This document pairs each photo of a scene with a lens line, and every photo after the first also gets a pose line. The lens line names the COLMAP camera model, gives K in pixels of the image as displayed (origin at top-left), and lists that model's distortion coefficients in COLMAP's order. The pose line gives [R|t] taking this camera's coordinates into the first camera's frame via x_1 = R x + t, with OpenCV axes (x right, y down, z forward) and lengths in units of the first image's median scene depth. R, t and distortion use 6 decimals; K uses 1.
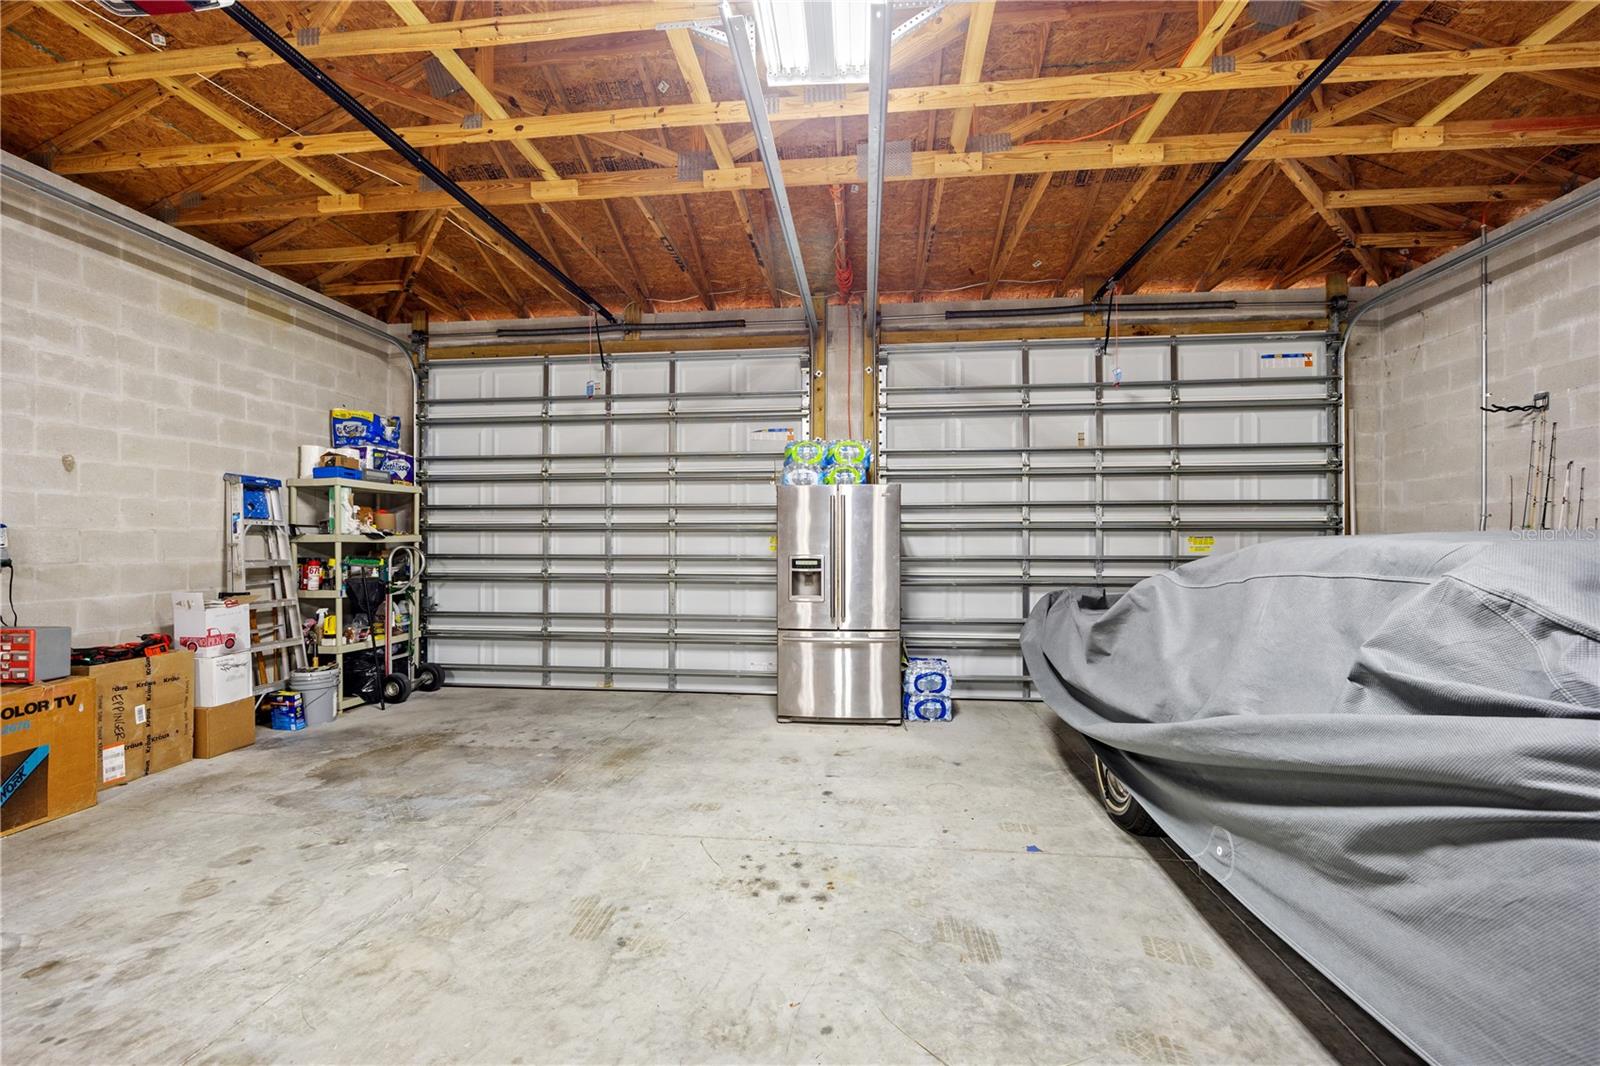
lens RADIAL K [[646.3, 0, 800.0], [0, 646.3, 533.0], [0, 0, 1]] dist [-0.001847, -0.000126]
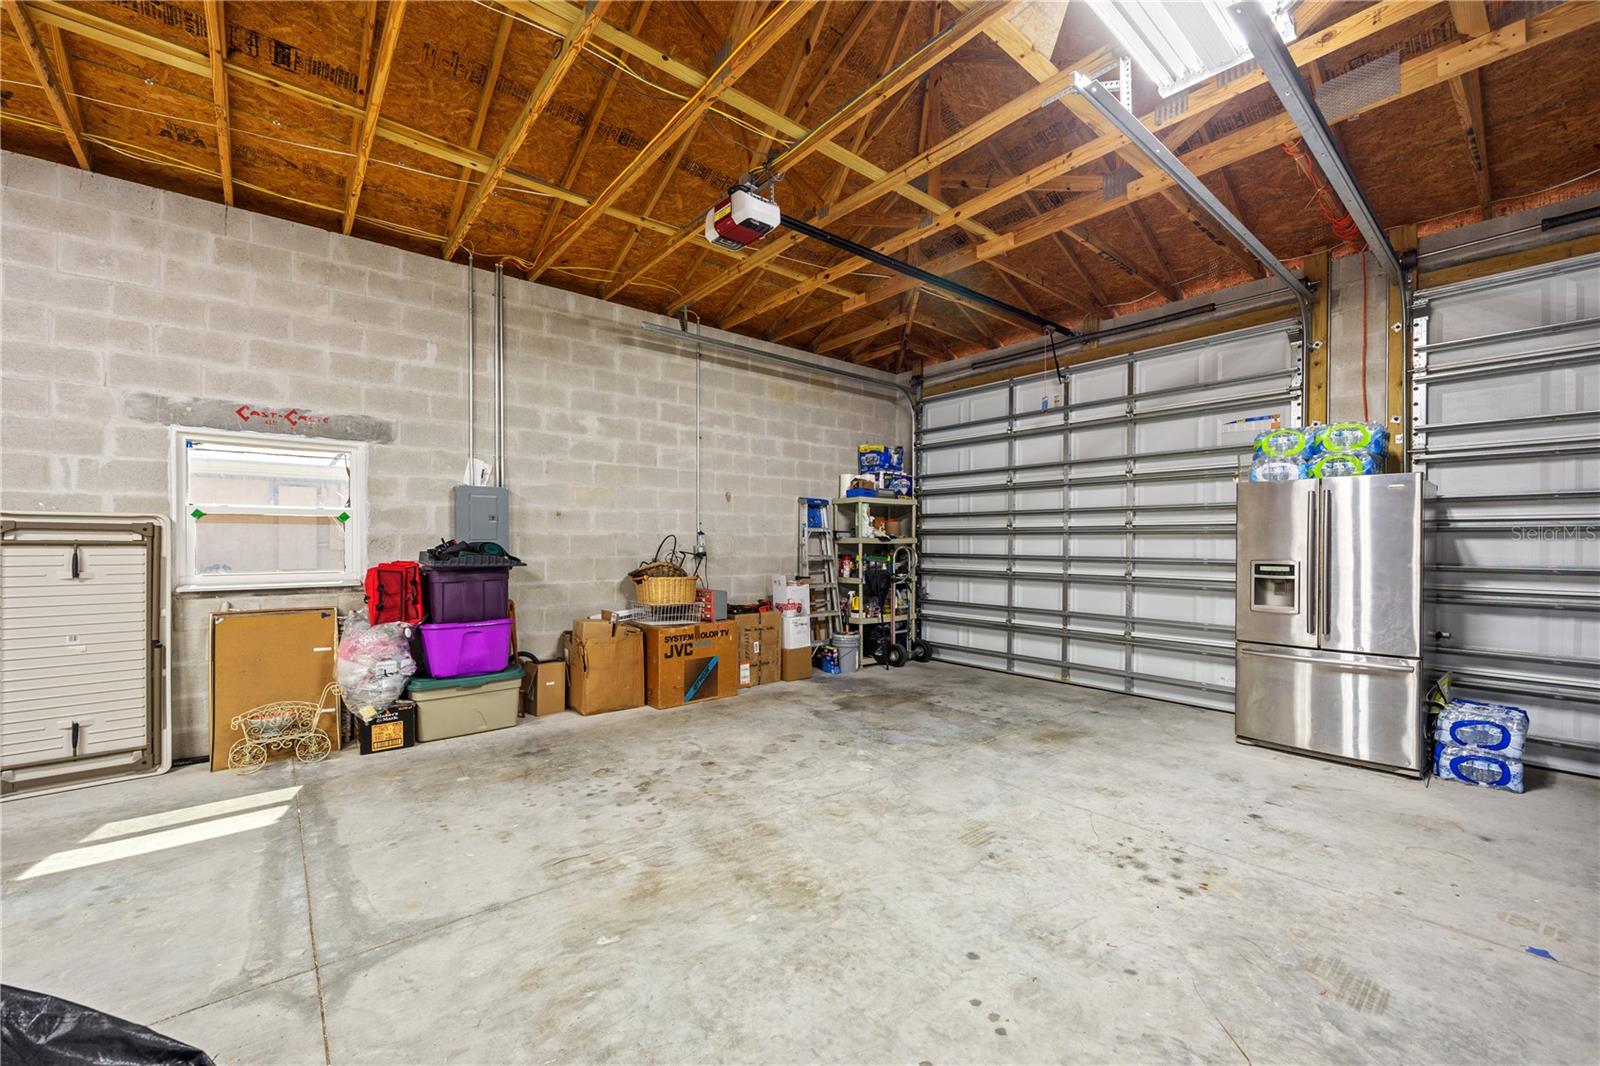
lens RADIAL K [[646.3, 0, 800.0], [0, 646.3, 533.0], [0, 0, 1]] dist [-0.001847, -0.000126]
pose [[0.720049, -0.007035, -0.693887, 0.155627], [0.004787, 0.999975, -0.005171, -0.001531], [0.693906, 0.000402, 0.720065, -0.085591]]
